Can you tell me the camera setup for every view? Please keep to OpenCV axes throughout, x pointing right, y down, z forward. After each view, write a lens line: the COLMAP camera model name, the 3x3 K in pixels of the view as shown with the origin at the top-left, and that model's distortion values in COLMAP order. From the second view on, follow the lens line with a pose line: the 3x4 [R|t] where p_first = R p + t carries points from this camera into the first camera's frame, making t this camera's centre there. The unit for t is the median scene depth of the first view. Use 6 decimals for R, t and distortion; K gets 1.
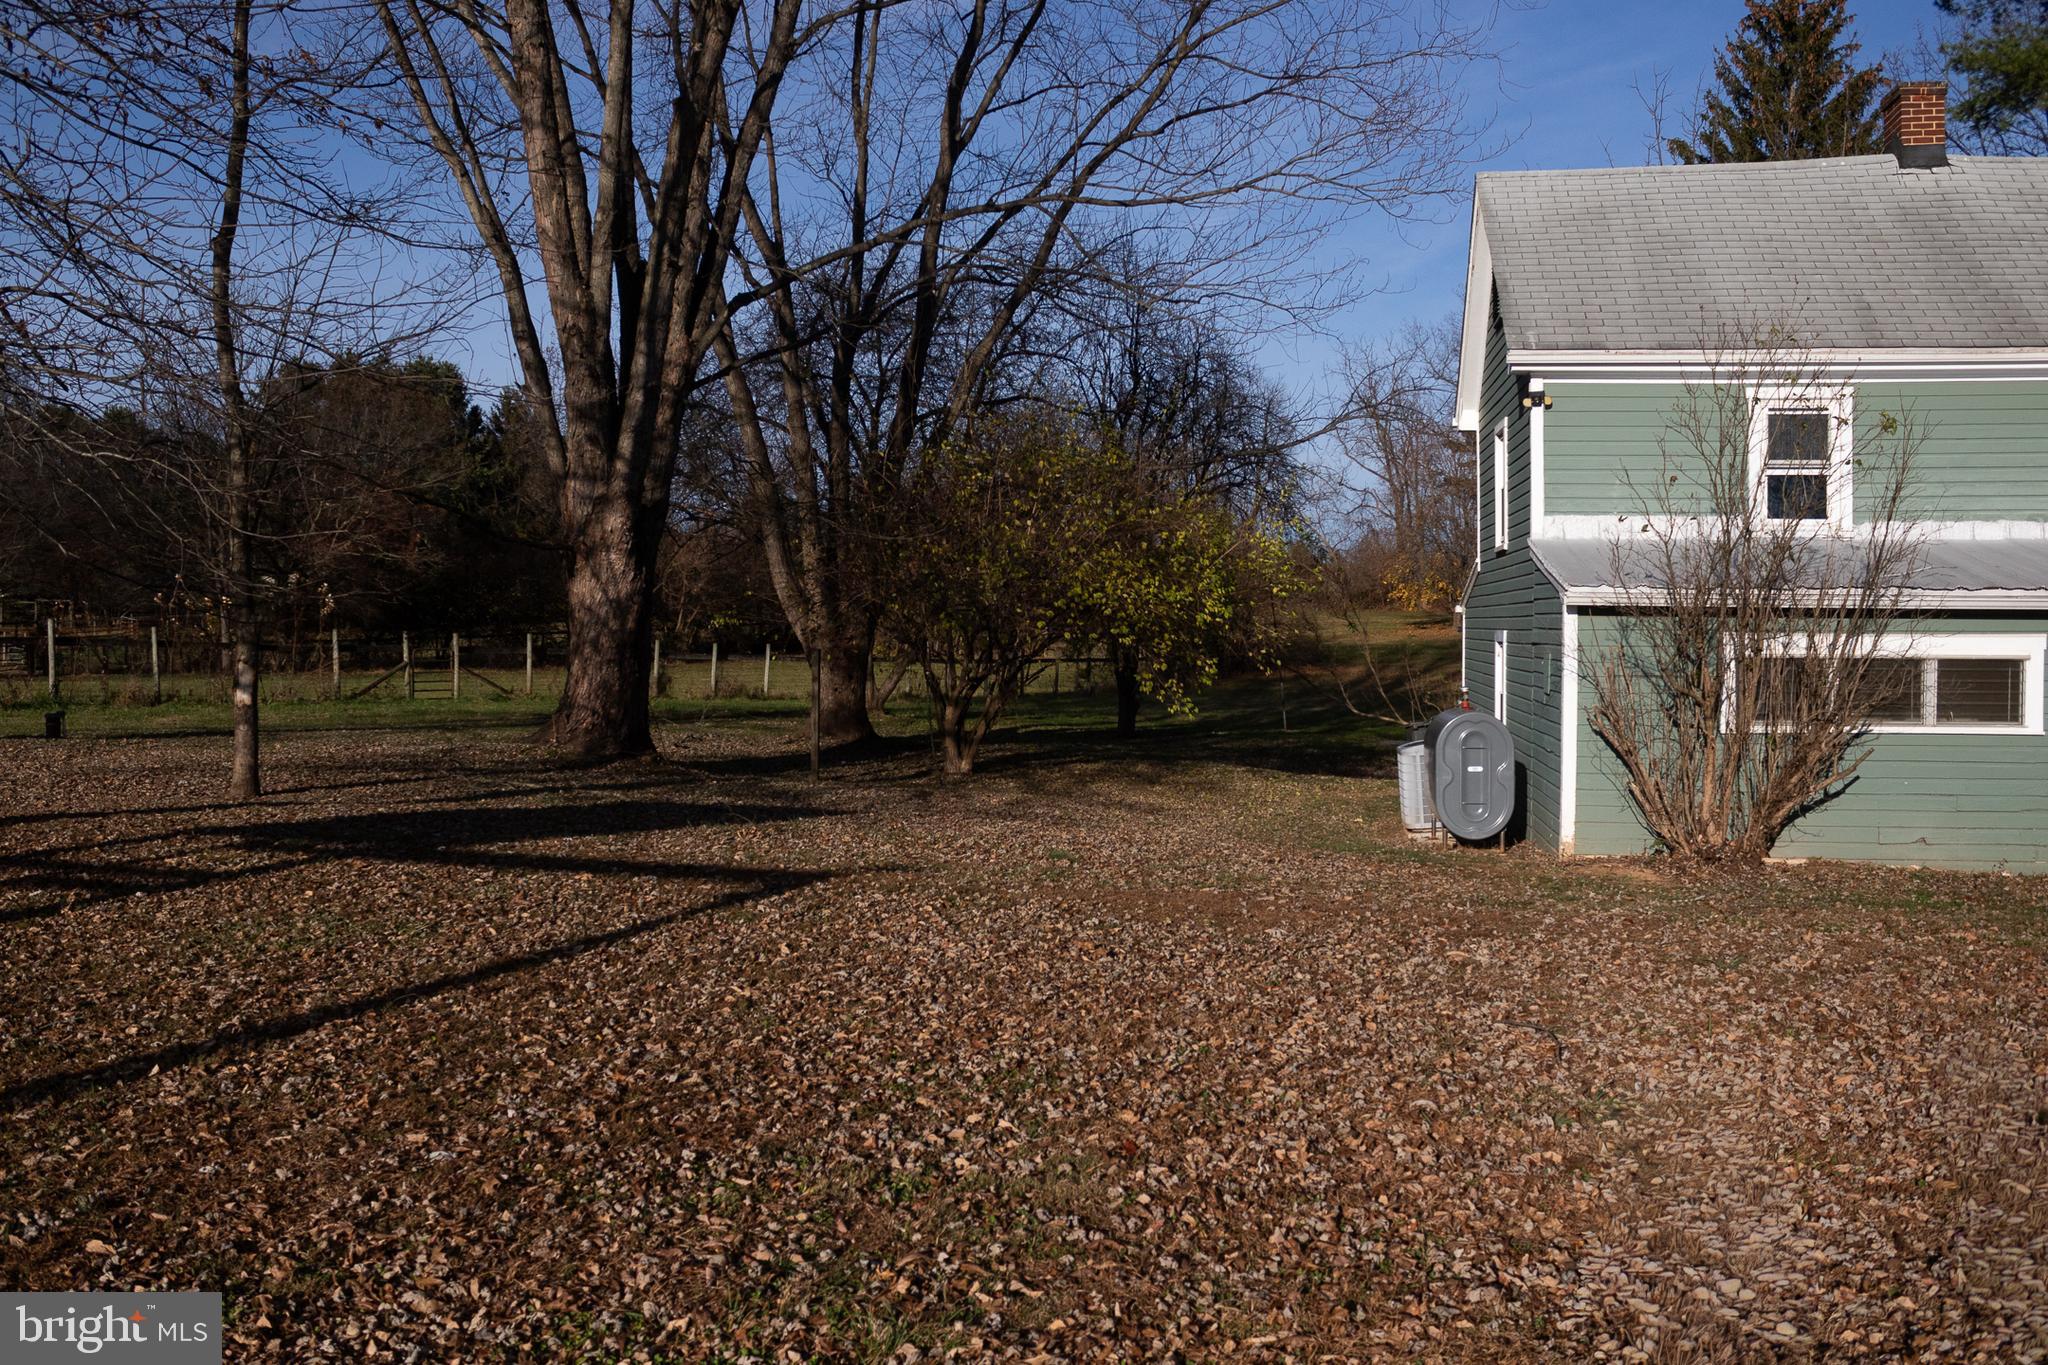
lens RADIAL K [[1802.7, 0, 1024.0], [0, 1802.7, 682.5], [0, 0, 1]] dist [-0.159839, 0.158376]
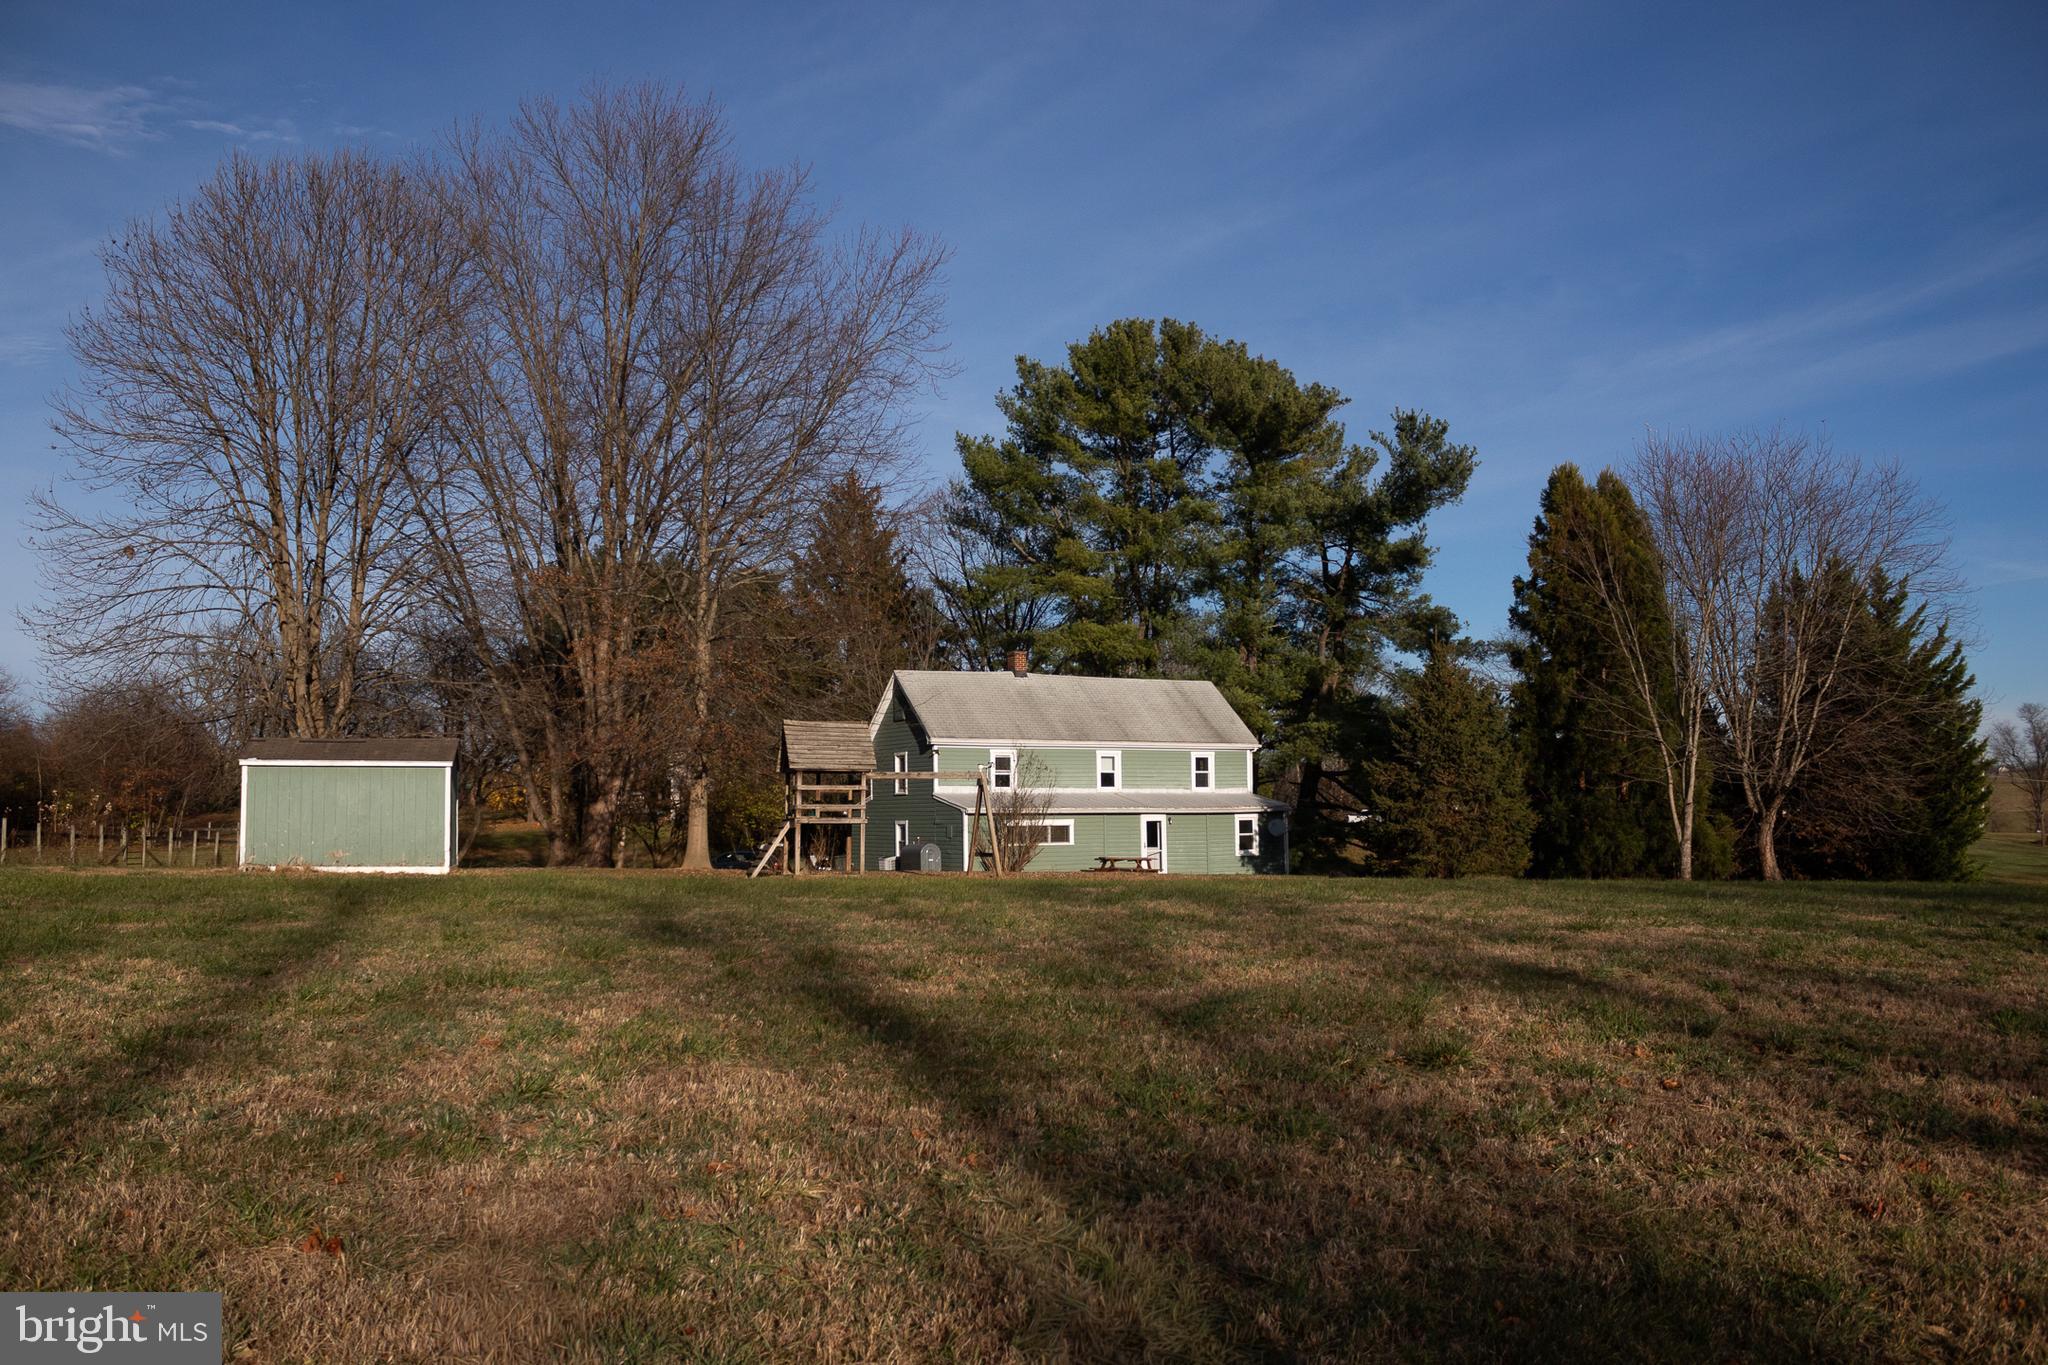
lens RADIAL K [[1744.6, 0, 1024.0], [0, 1744.6, 682.5], [0, 0, 1]] dist [-0.161042, 0.159702]
pose [[0.801594, 0.036920, 0.596727, -1.842918], [0.030248, 0.994309, -0.102151, 0.063539], [-0.597103, 0.099934, 0.795916, -2.074518]]
